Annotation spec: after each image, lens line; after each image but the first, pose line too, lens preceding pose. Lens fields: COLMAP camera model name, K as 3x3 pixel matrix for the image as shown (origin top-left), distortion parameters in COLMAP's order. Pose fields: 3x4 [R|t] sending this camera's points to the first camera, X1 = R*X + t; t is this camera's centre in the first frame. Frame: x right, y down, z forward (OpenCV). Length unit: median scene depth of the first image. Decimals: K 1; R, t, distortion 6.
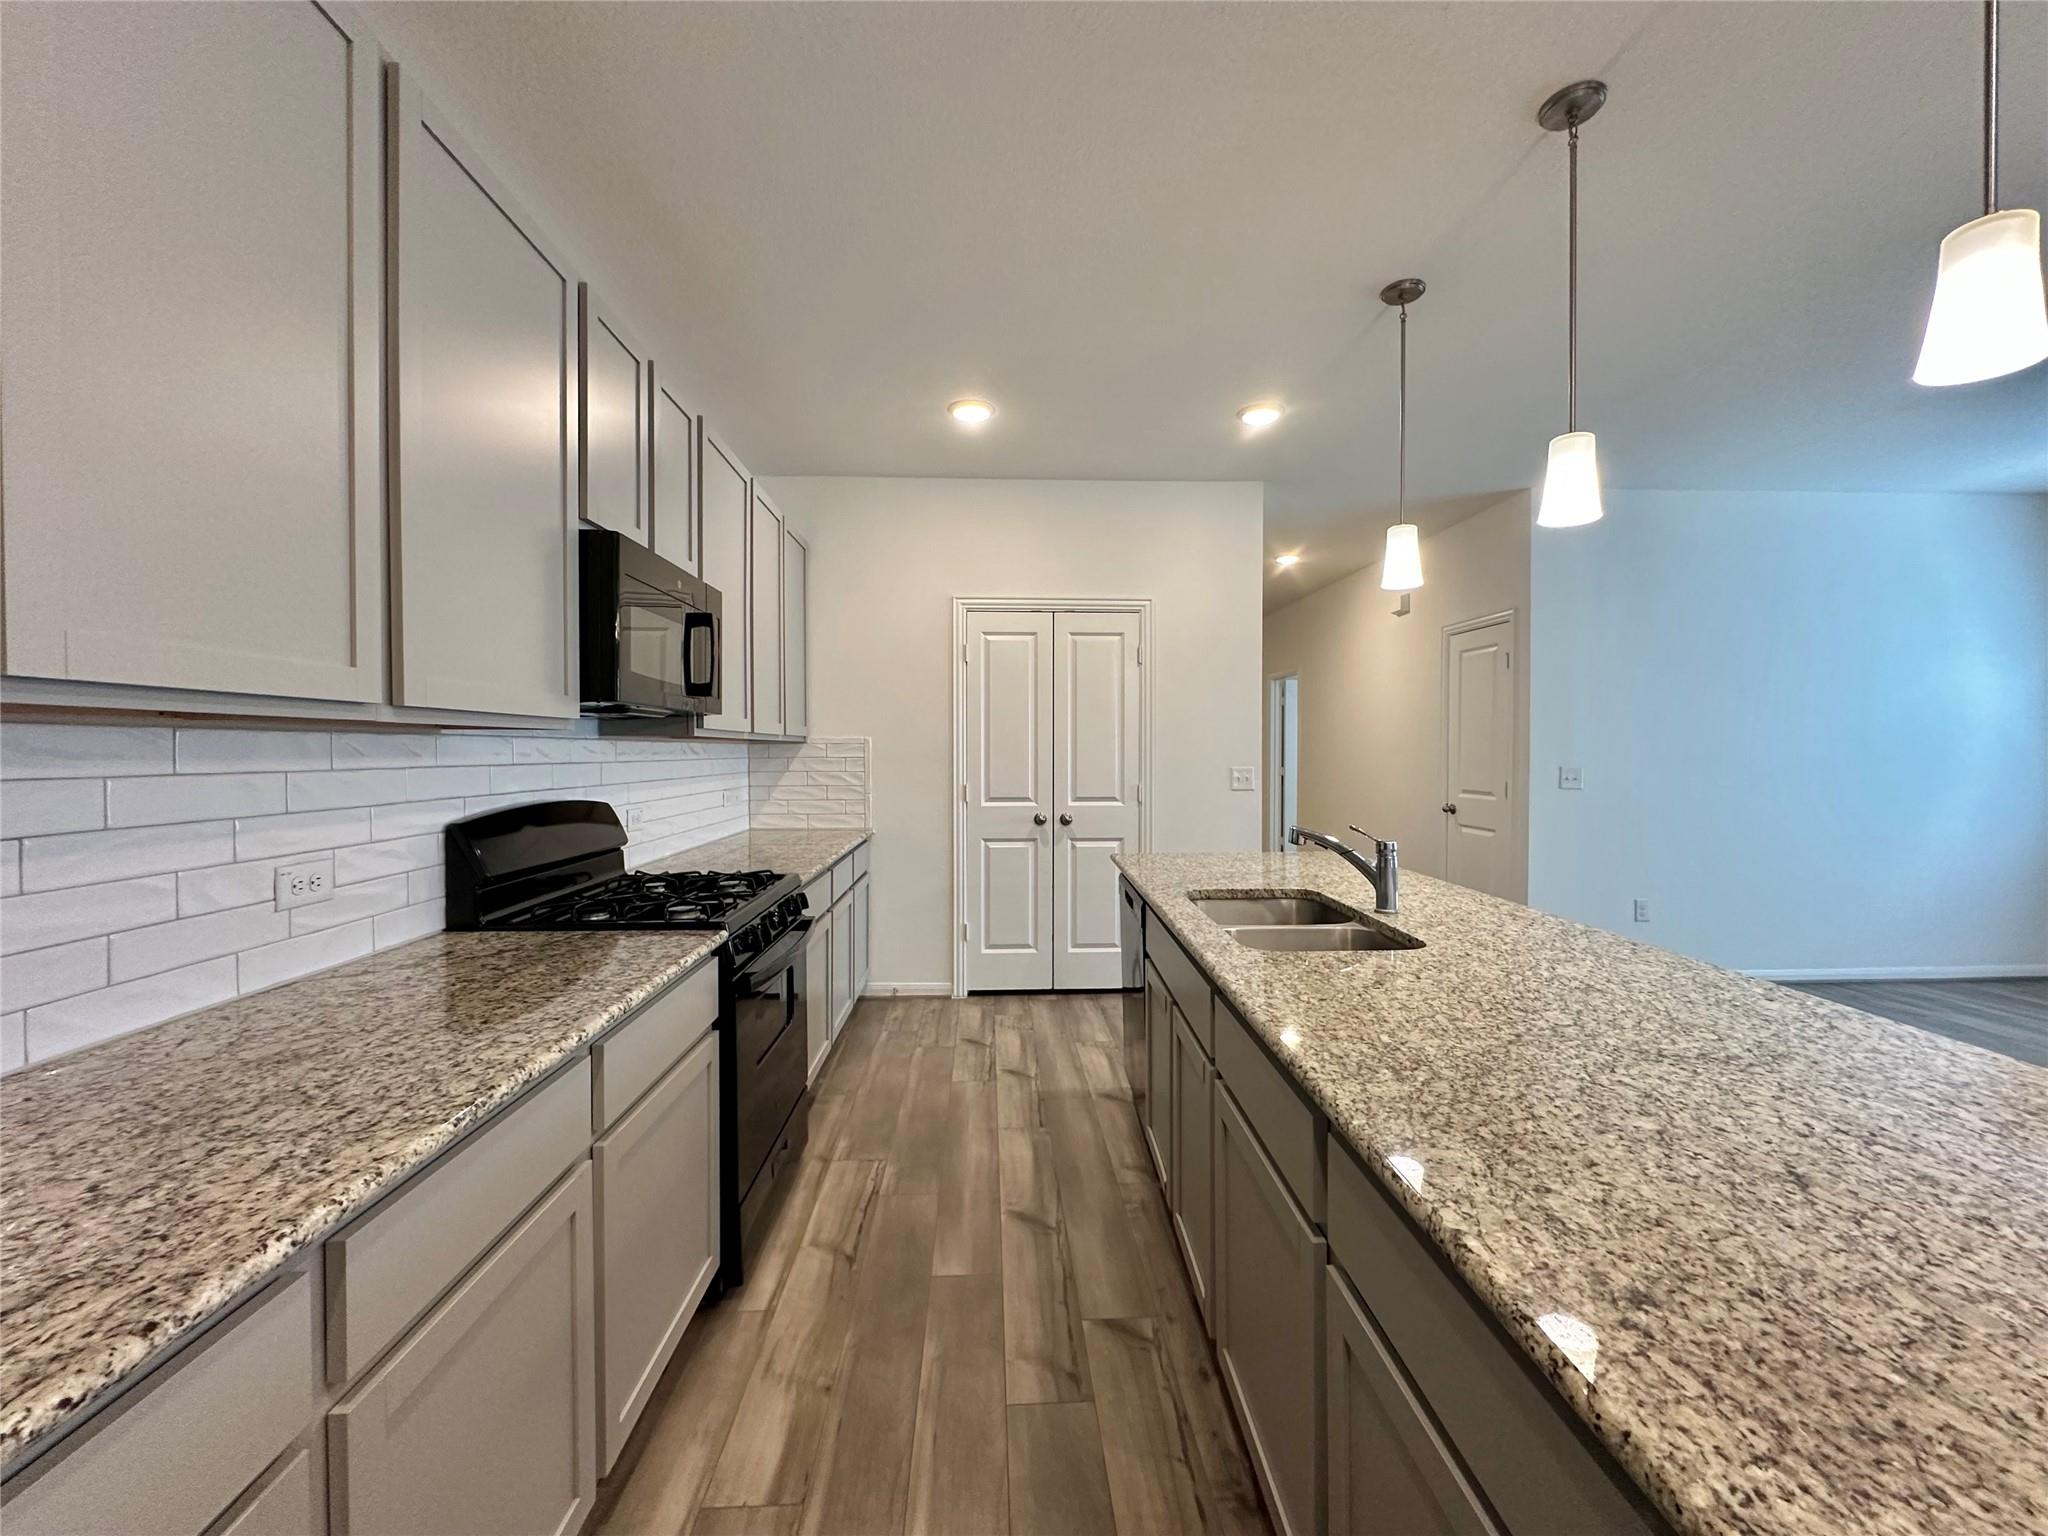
lens RADIAL K [[820.4, 0, 1026.1], [0, 820.4, 761.1], [0, 0, 1]] dist [-0.002309, 0.000654]
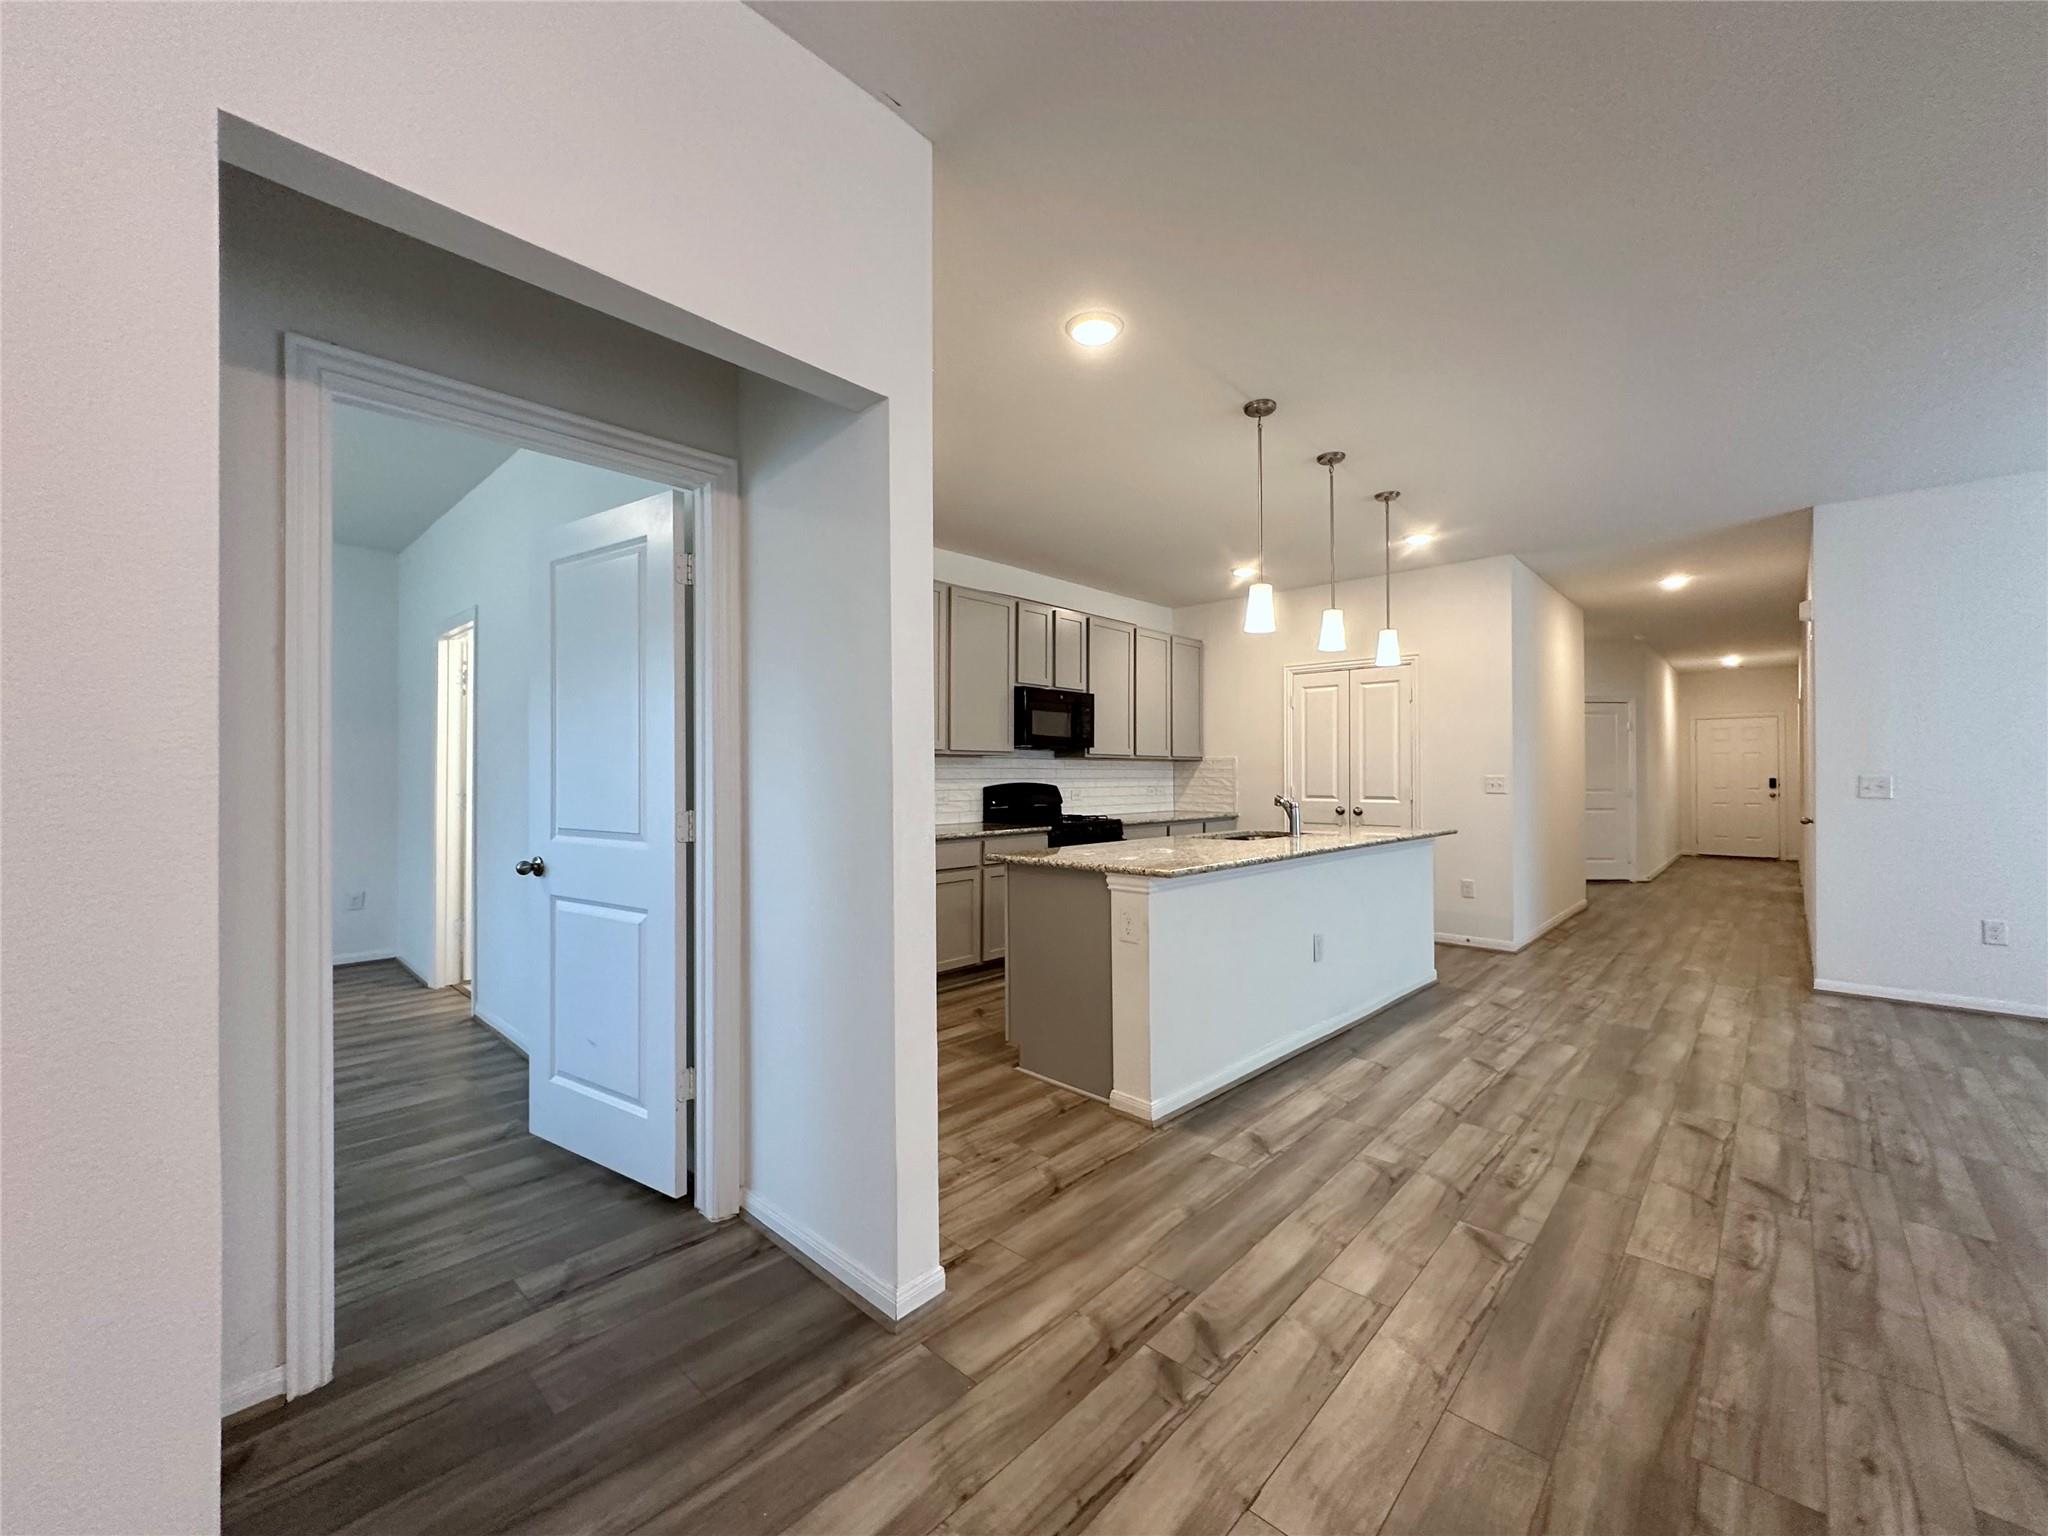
lens RADIAL K [[820.4, 0, 1027.2], [0, 820.4, 767.2], [0, 0, 1]] dist [-0.002309, 0.000654]
pose [[0.702040, -0.006106, -0.712111, 0.678023], [-0.009029, 0.999807, -0.017474, 0.023784], [0.712080, 0.018697, 0.701849, -0.437832]]
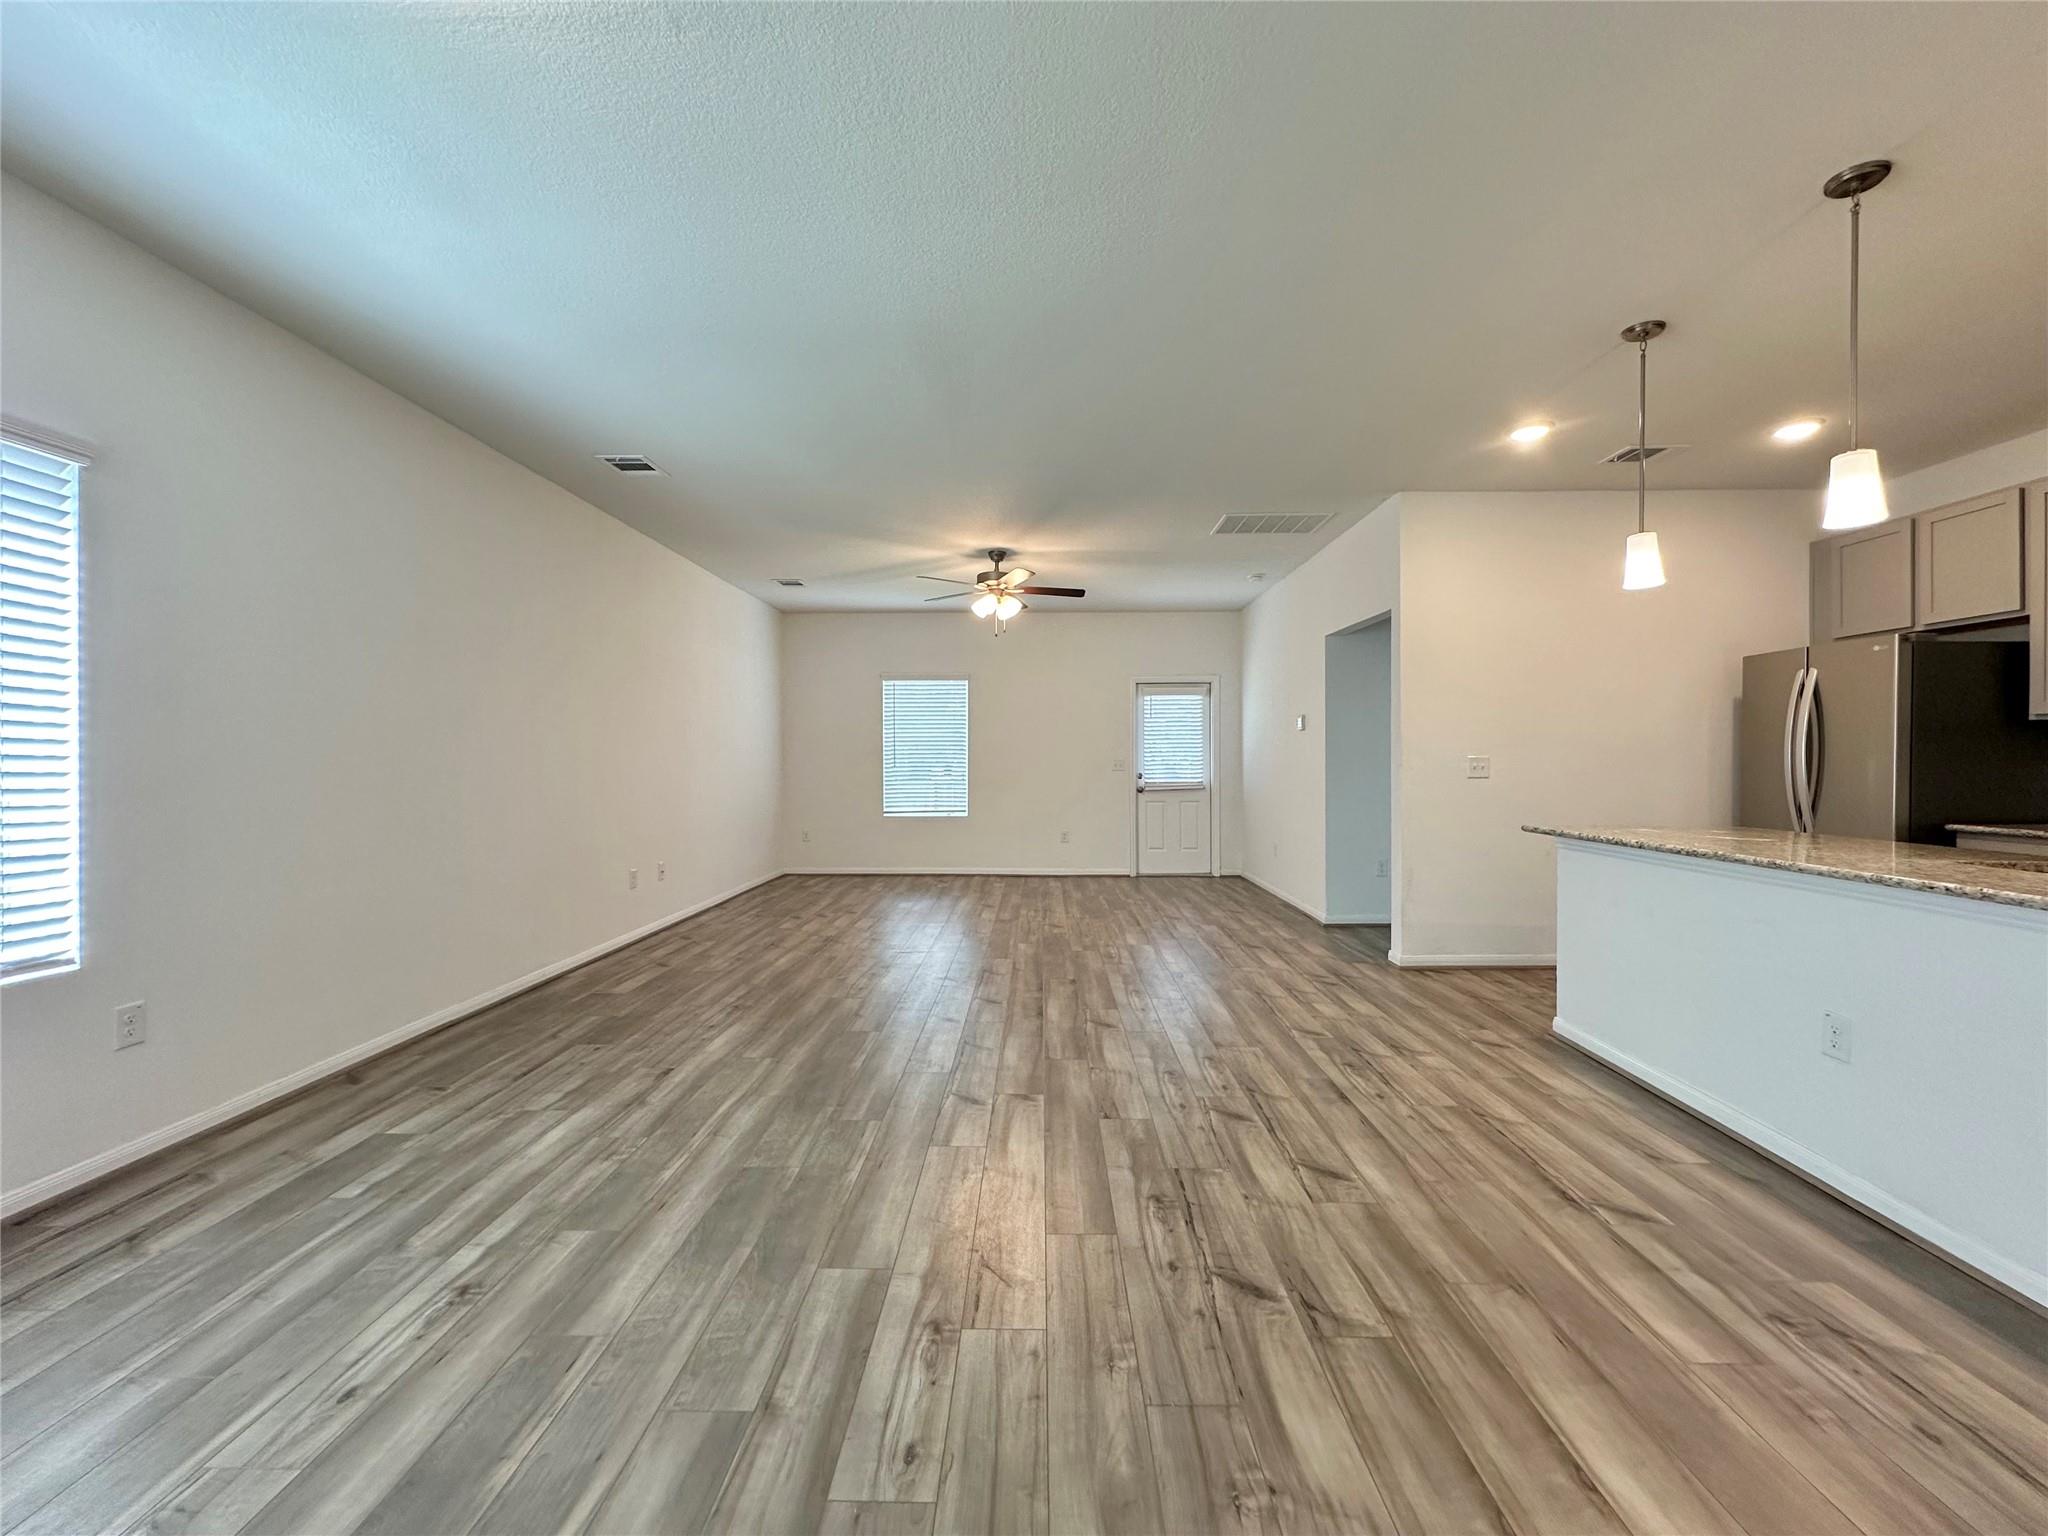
lens RADIAL K [[820.4, 0, 1021.5], [0, 820.4, 759.5], [0, 0, 1]] dist [-0.002309, 0.000654]
pose [[-0.997776, 0.001115, 0.066650, 0.752746], [0.002035, 0.999904, 0.013737, 0.013739], [-0.066628, 0.013842, -0.997682, 0.955612]]
